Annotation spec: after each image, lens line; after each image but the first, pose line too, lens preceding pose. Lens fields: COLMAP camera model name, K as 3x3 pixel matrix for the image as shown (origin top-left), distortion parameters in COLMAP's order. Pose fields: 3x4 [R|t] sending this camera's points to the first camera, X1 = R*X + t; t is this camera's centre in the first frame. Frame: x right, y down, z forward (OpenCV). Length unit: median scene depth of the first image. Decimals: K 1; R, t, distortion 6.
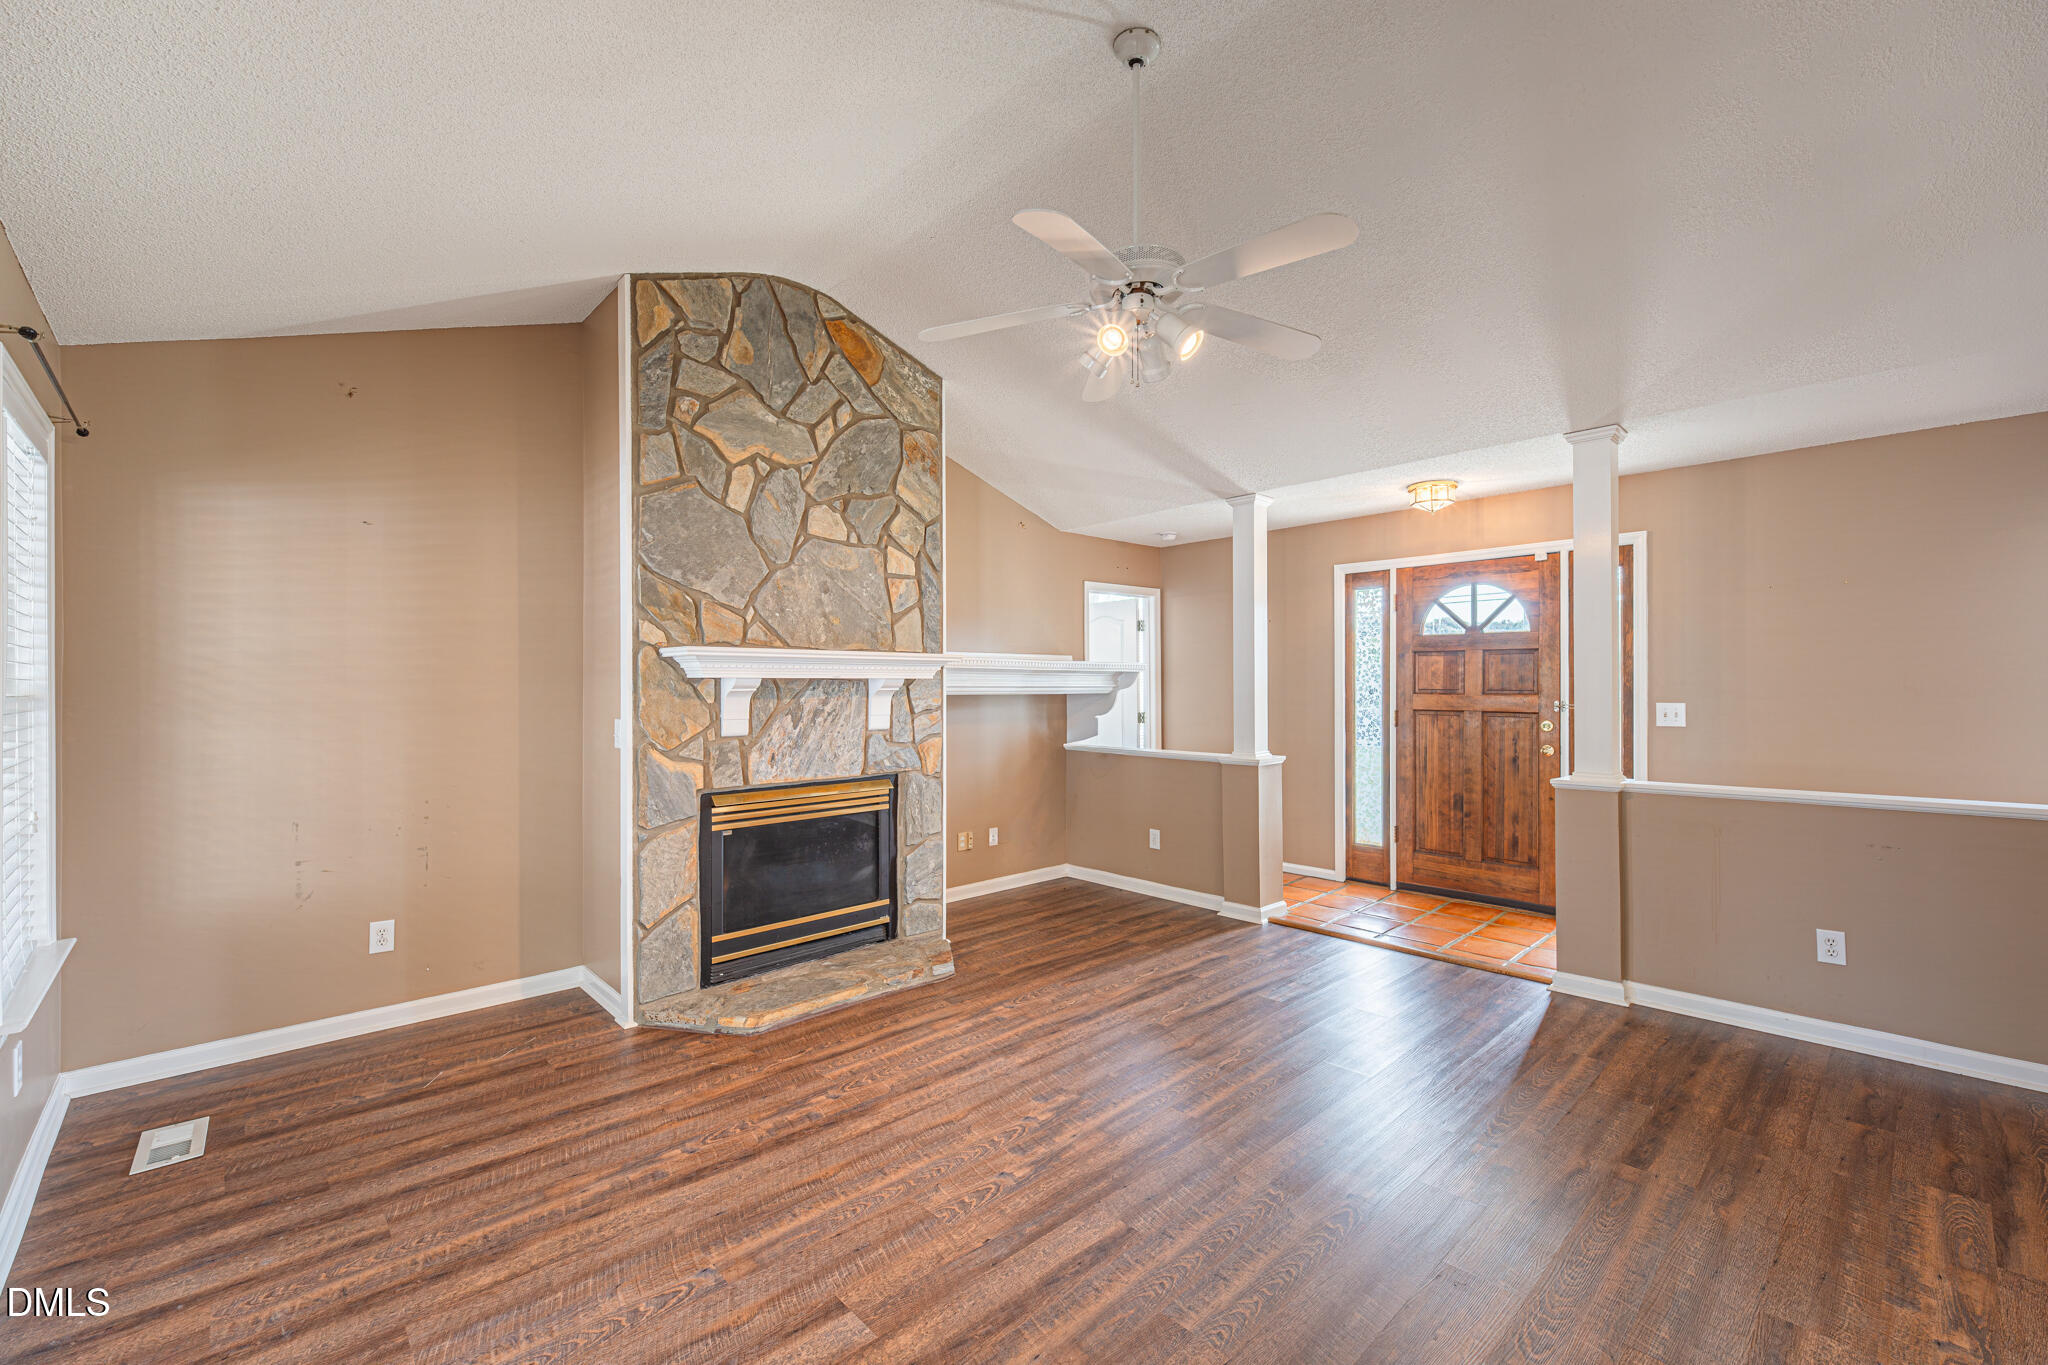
lens RADIAL K [[841.1, 0, 1044.1], [0, 841.1, 687.5], [0, 0, 1]] dist [0.000309, -0.000722]
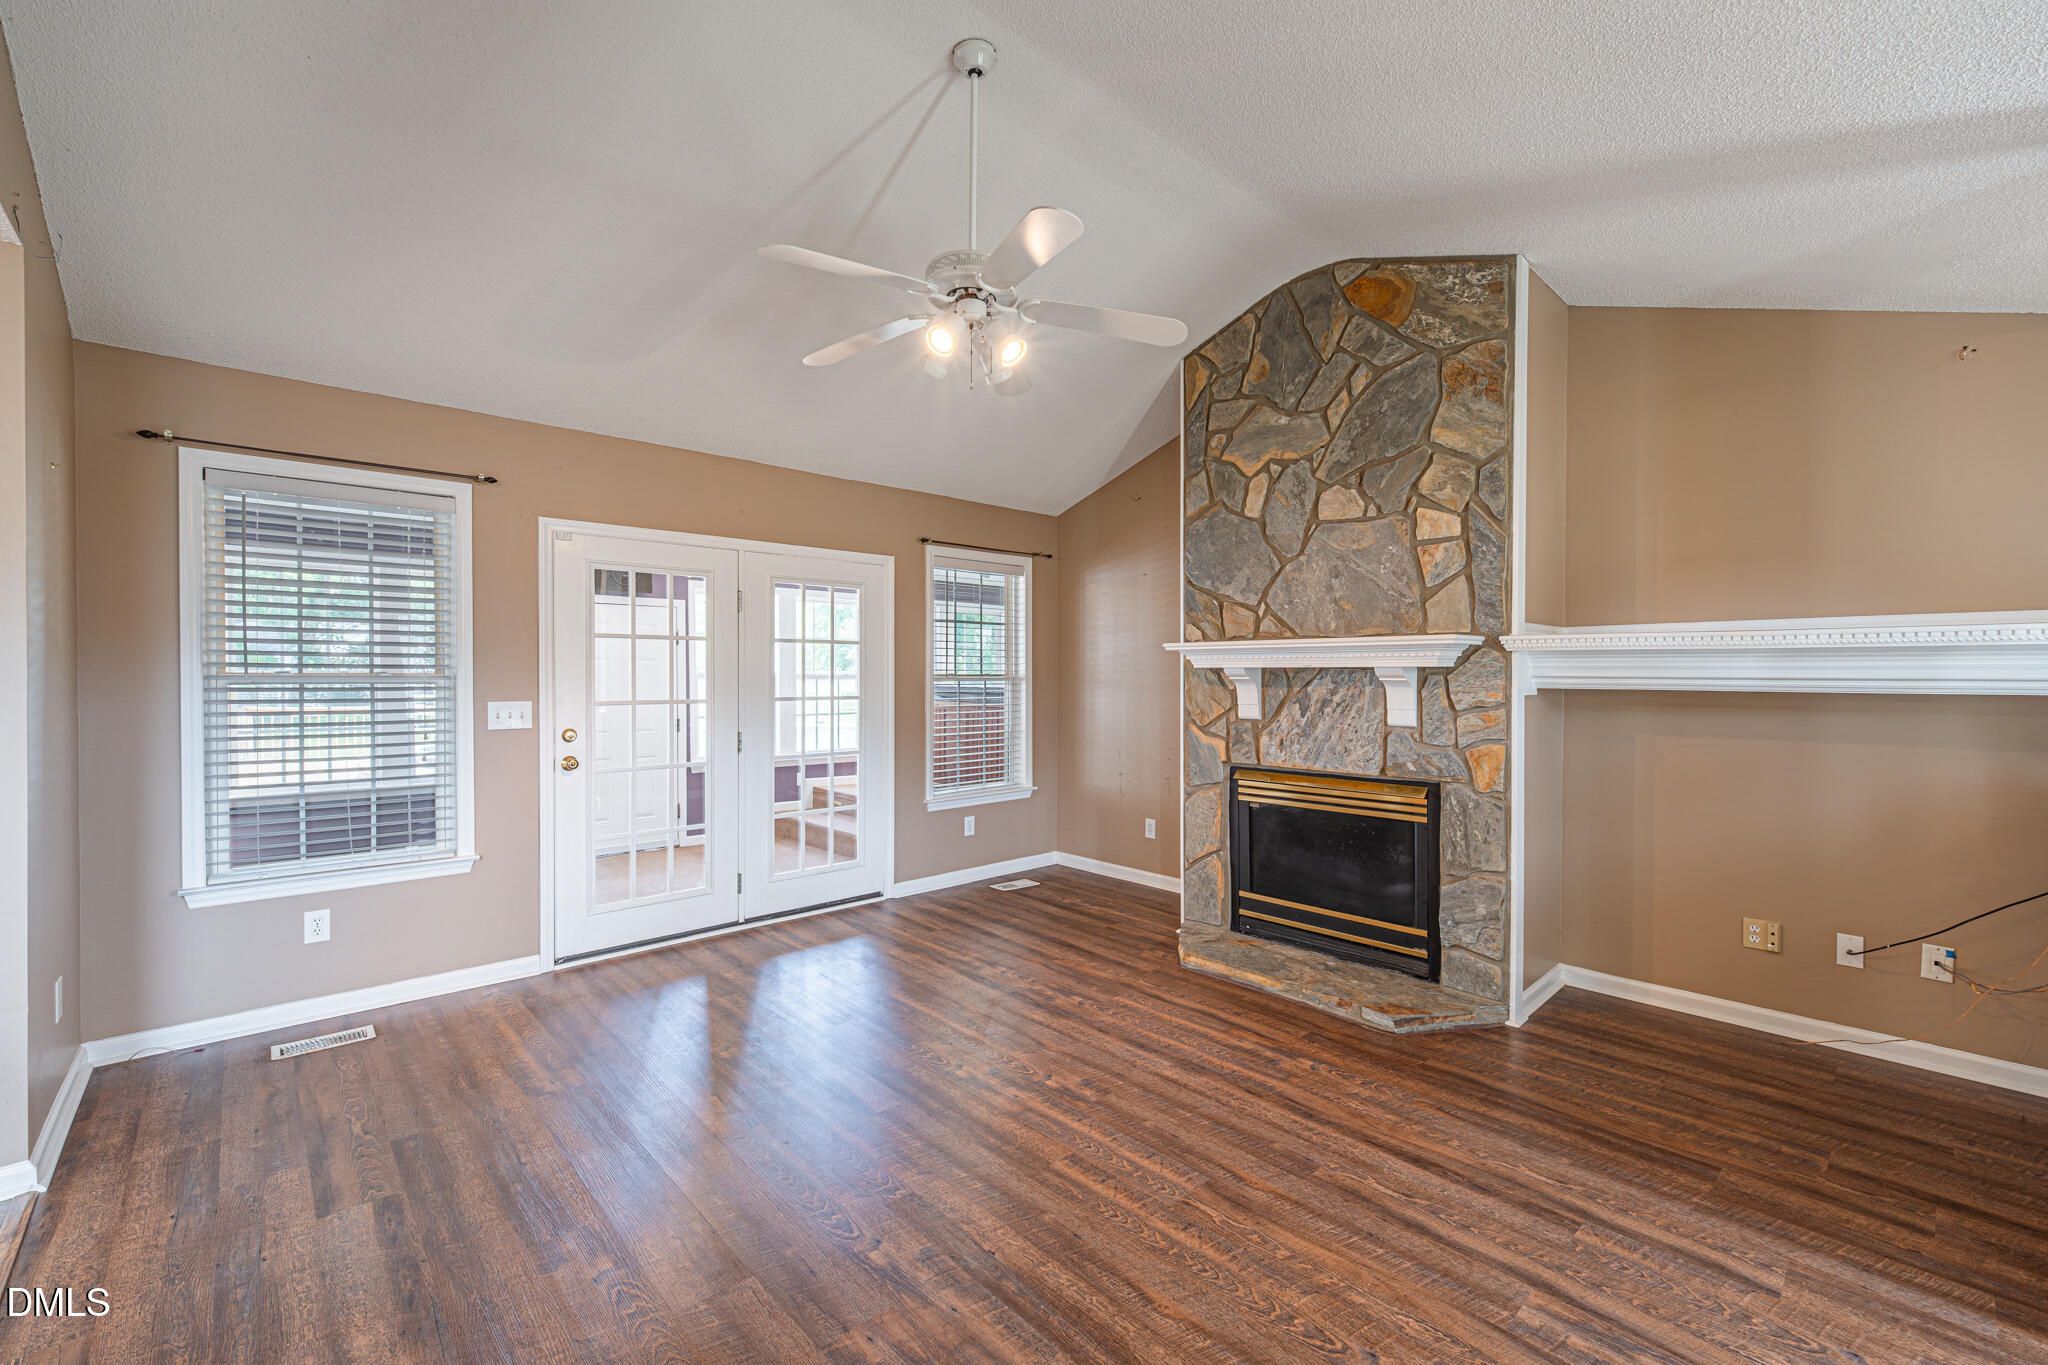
lens RADIAL K [[841.1, 0, 1007.0], [0, 841.1, 684.4], [0, 0, 1]] dist [0.000309, -0.000722]
pose [[-0.025865, 0.016603, -0.999528, 0.731975], [-0.001932, 0.999859, 0.016658, -0.006625], [0.999664, 0.002362, -0.025829, 0.674710]]
